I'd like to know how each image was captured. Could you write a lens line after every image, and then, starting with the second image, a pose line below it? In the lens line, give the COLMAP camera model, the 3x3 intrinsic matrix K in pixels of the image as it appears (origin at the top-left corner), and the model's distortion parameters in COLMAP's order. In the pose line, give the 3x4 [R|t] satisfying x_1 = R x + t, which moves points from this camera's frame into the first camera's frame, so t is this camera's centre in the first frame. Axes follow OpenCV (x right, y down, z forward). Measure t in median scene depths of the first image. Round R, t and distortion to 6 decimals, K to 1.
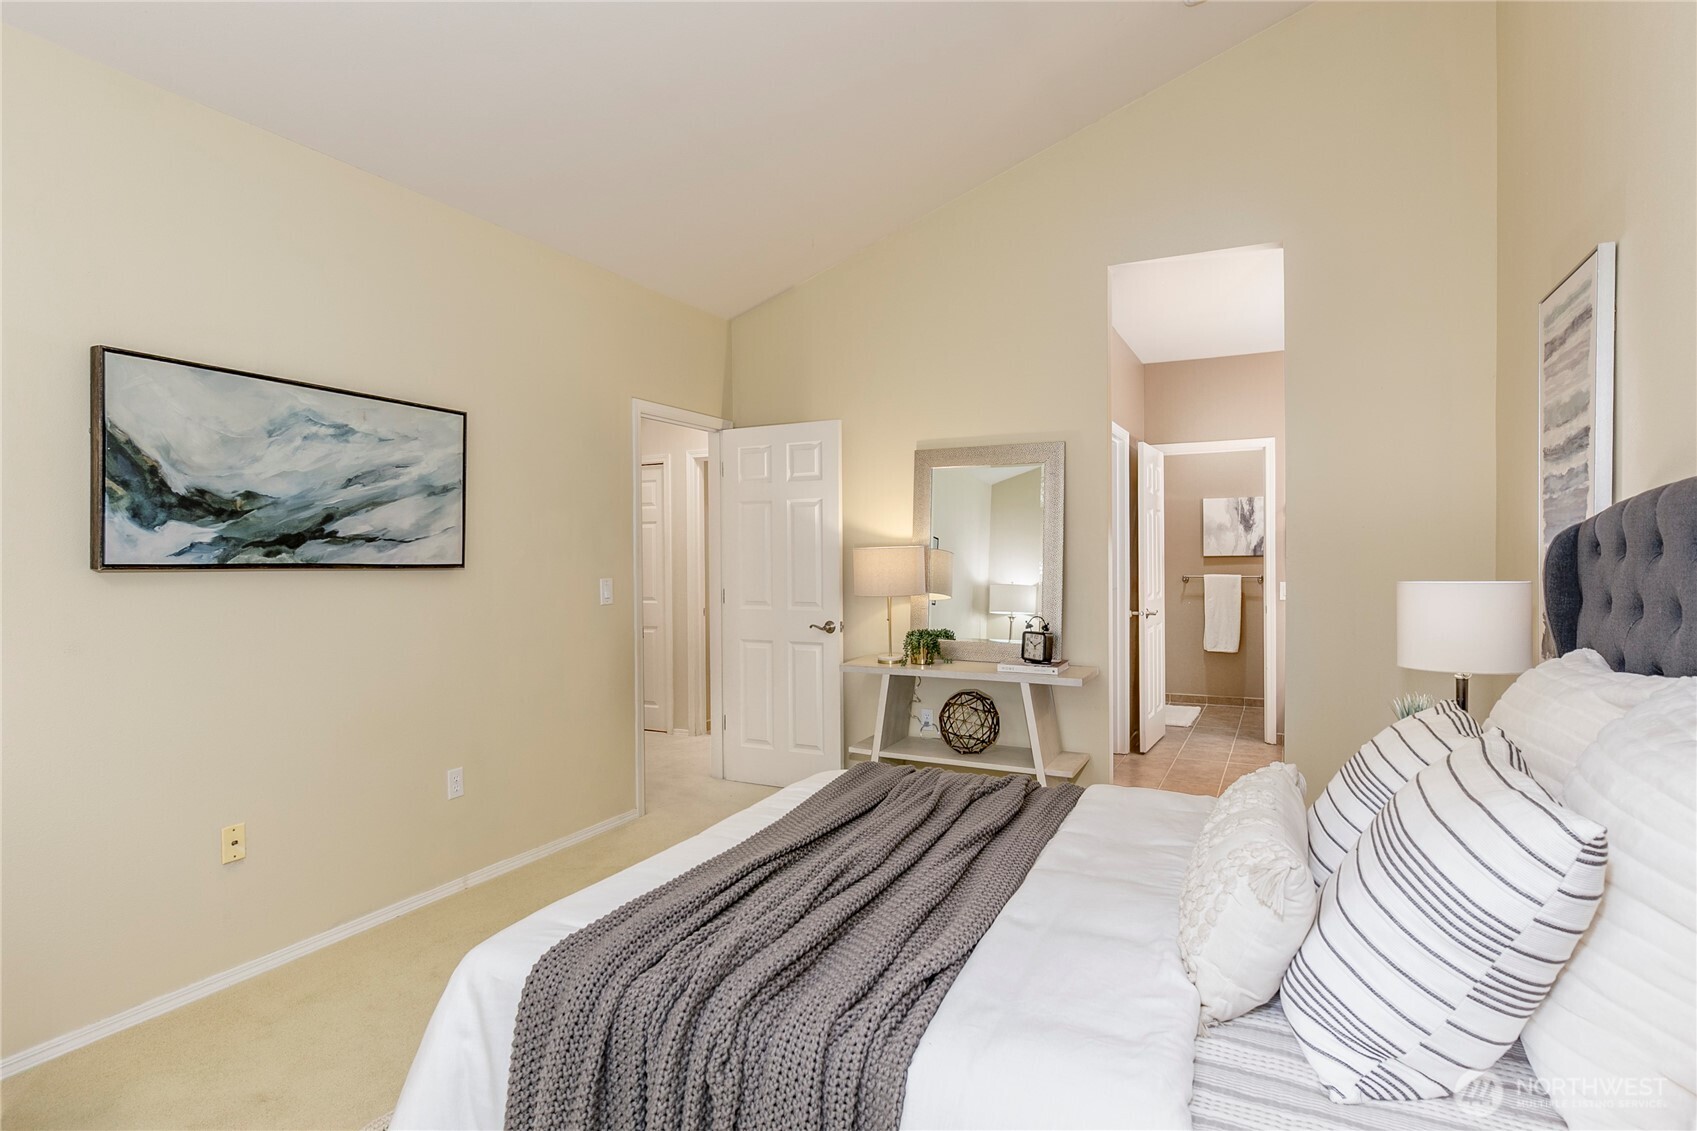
lens RADIAL K [[856.1, 0, 847.1], [0, 856.1, 568.0], [0, 0, 1]] dist [-0.002697, -0.000460]
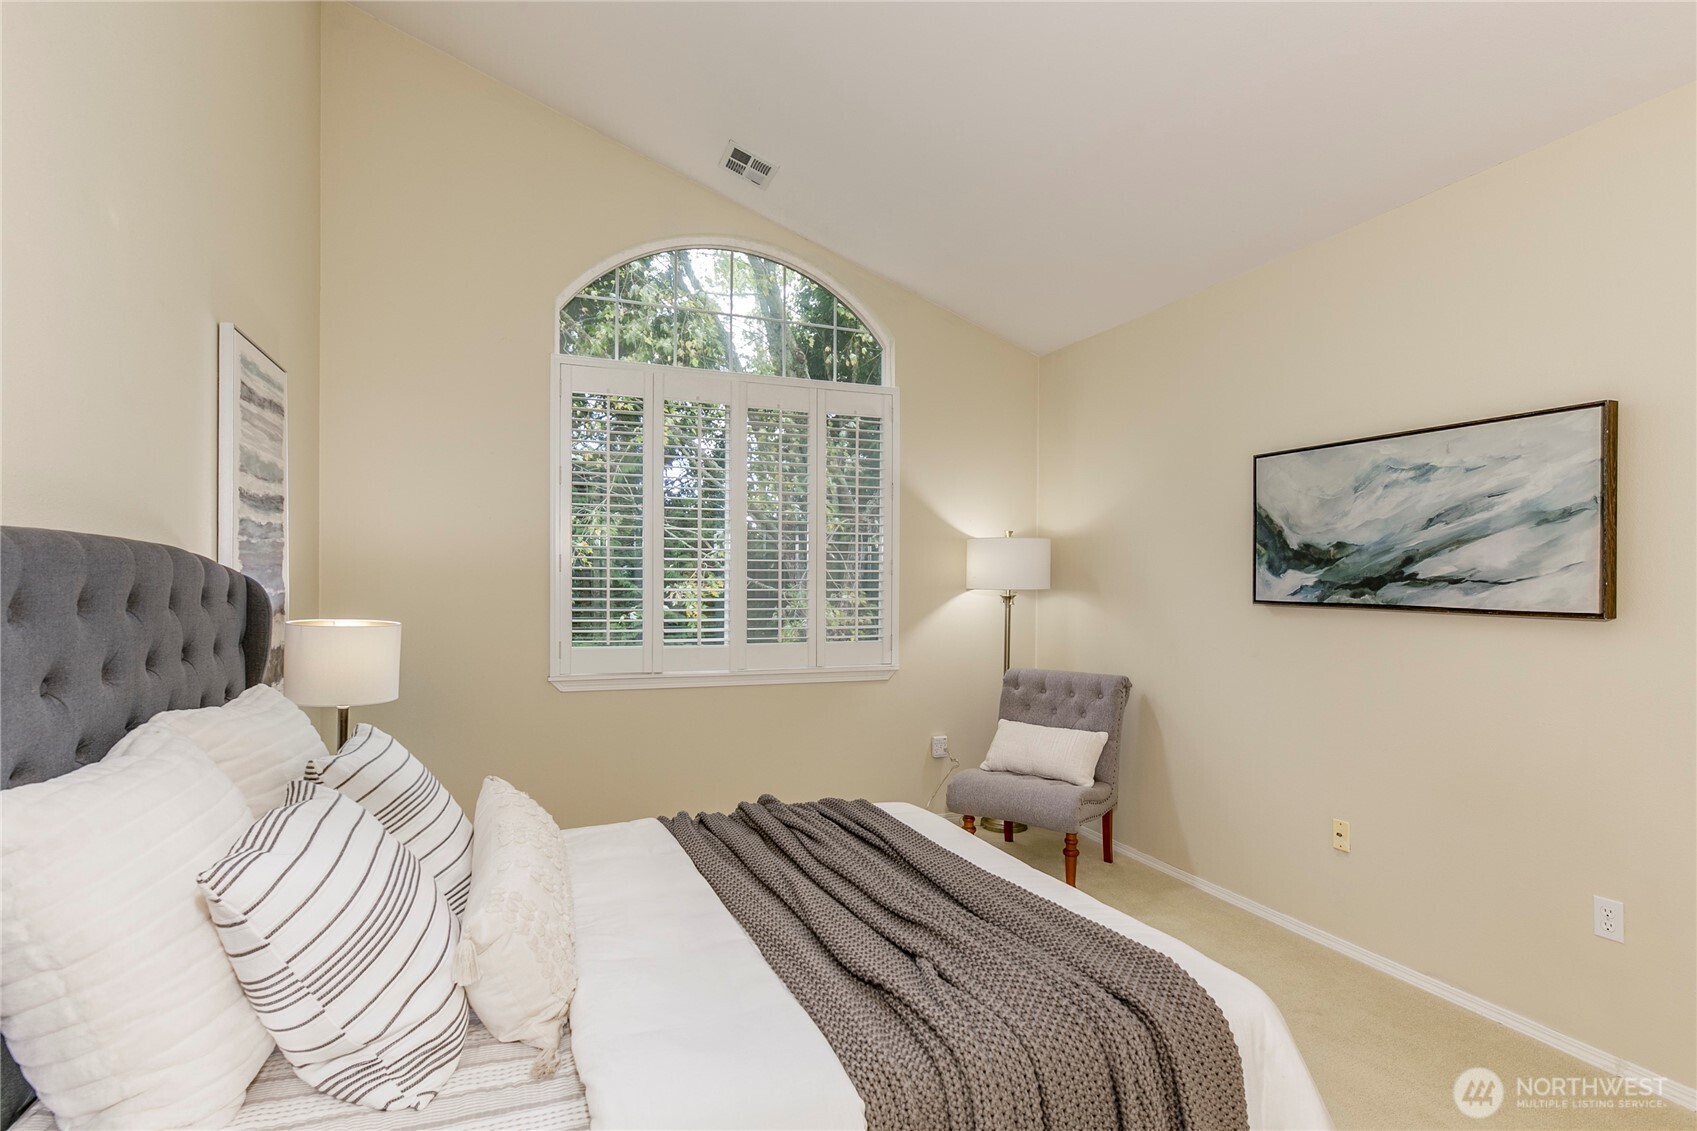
lens RADIAL K [[882.1, 0, 856.6], [0, 882.1, 577.6], [0, 0, 1]] dist [-0.003657, -0.000152]
pose [[-0.662968, 0.003117, -0.748641, 0.606758], [-0.007815, 0.999908, 0.011084, -0.044792], [0.748607, 0.013199, -0.662882, 1.204827]]
